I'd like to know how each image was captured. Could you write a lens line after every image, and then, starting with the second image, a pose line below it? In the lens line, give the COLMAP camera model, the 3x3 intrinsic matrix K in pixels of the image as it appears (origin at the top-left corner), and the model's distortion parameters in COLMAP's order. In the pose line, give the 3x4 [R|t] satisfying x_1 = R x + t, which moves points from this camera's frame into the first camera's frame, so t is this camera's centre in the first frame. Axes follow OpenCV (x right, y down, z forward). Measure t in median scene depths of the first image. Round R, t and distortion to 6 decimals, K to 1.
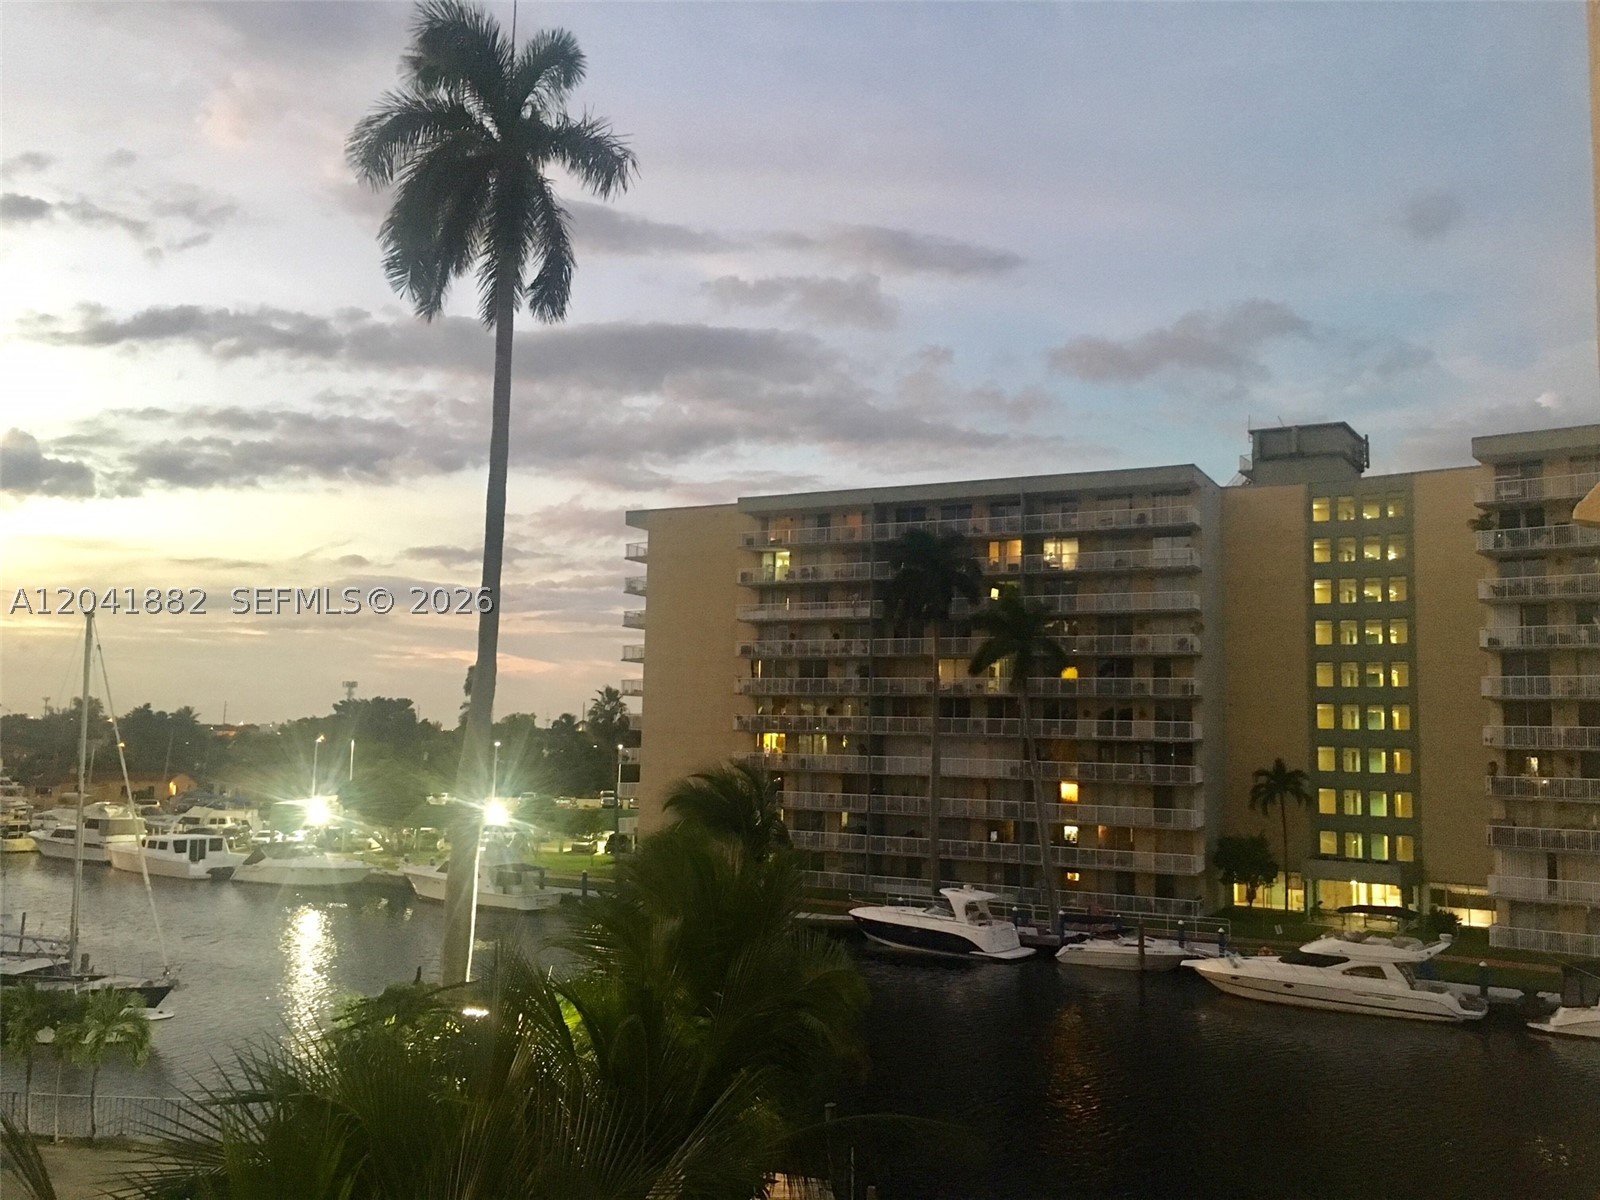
lens RADIAL K [[1361.9, 0, 792.7], [0, 1361.9, 602.5], [0, 0, 1]] dist [0.045844, -0.048956]
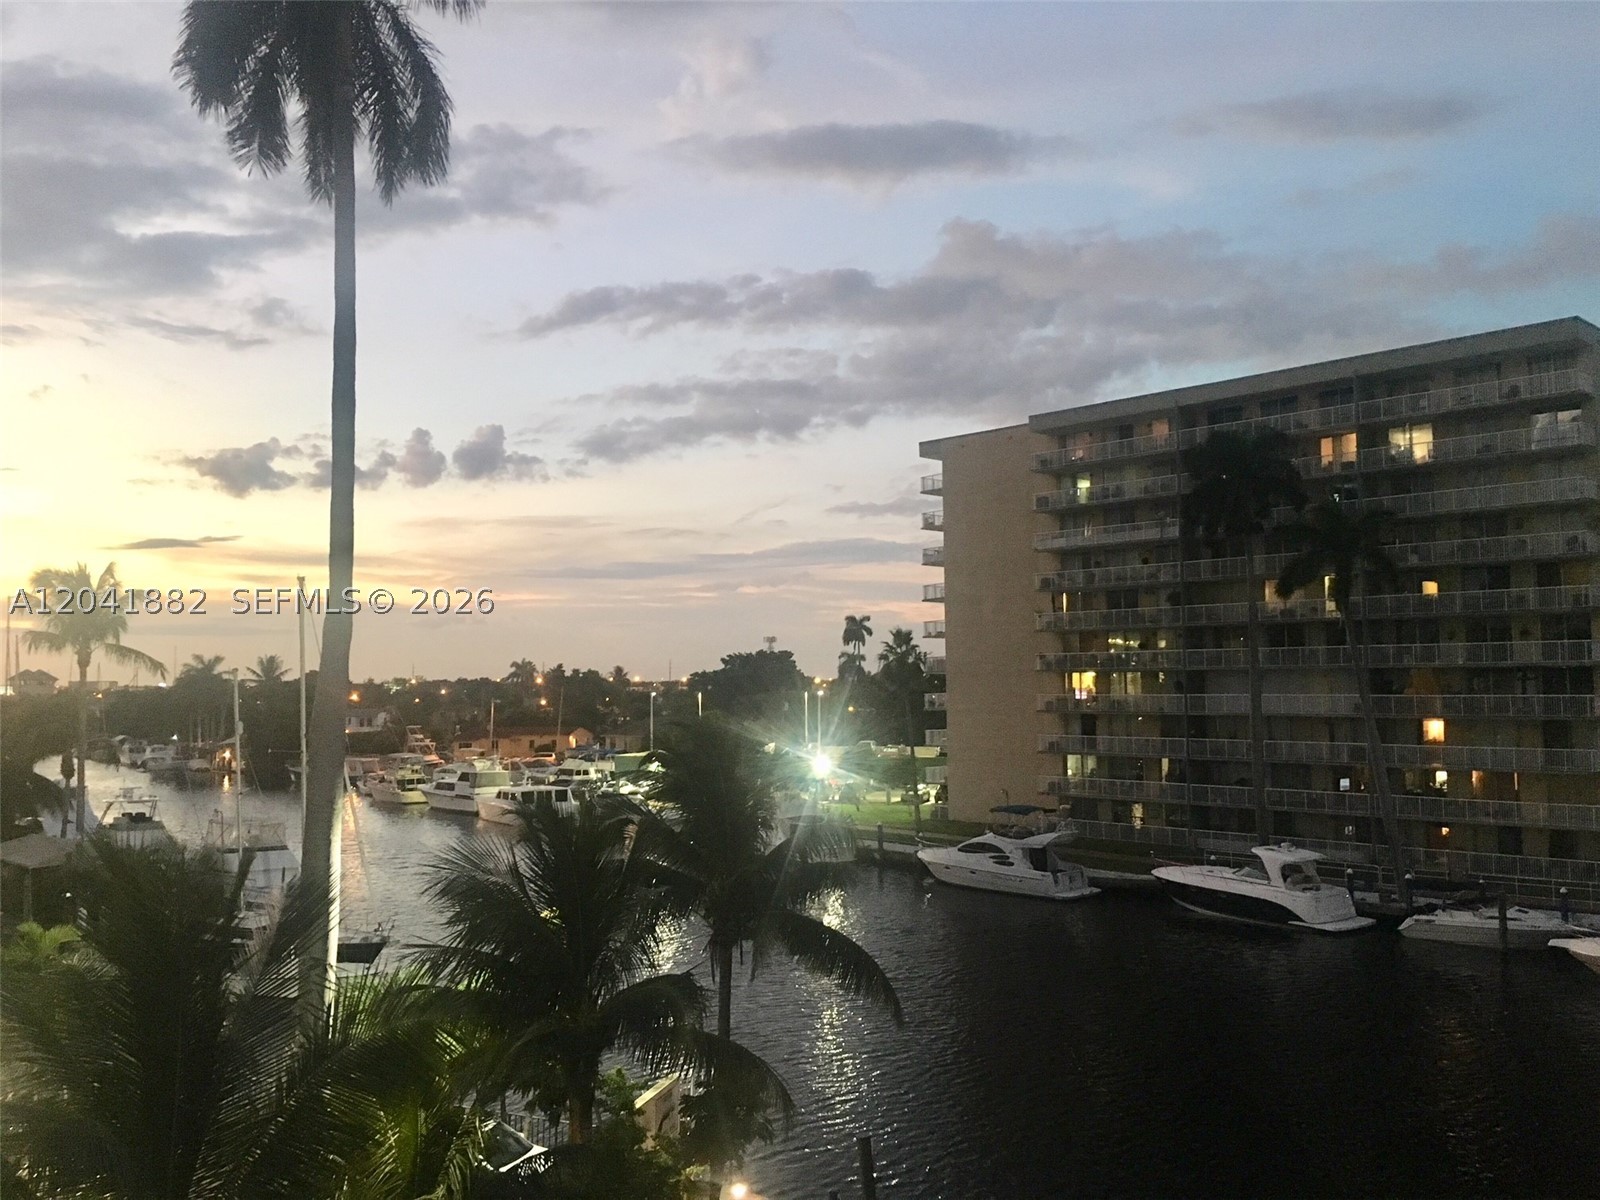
lens RADIAL K [[1361.9, 0, 805.9], [0, 1361.9, 592.8], [0, 0, 1]] dist [0.045844, -0.048956]
pose [[0.942833, -0.053053, -0.329016, 0.118703], [0.063326, 0.997781, 0.020580, 0.013561], [0.327194, -0.040238, 0.944100, 0.089873]]
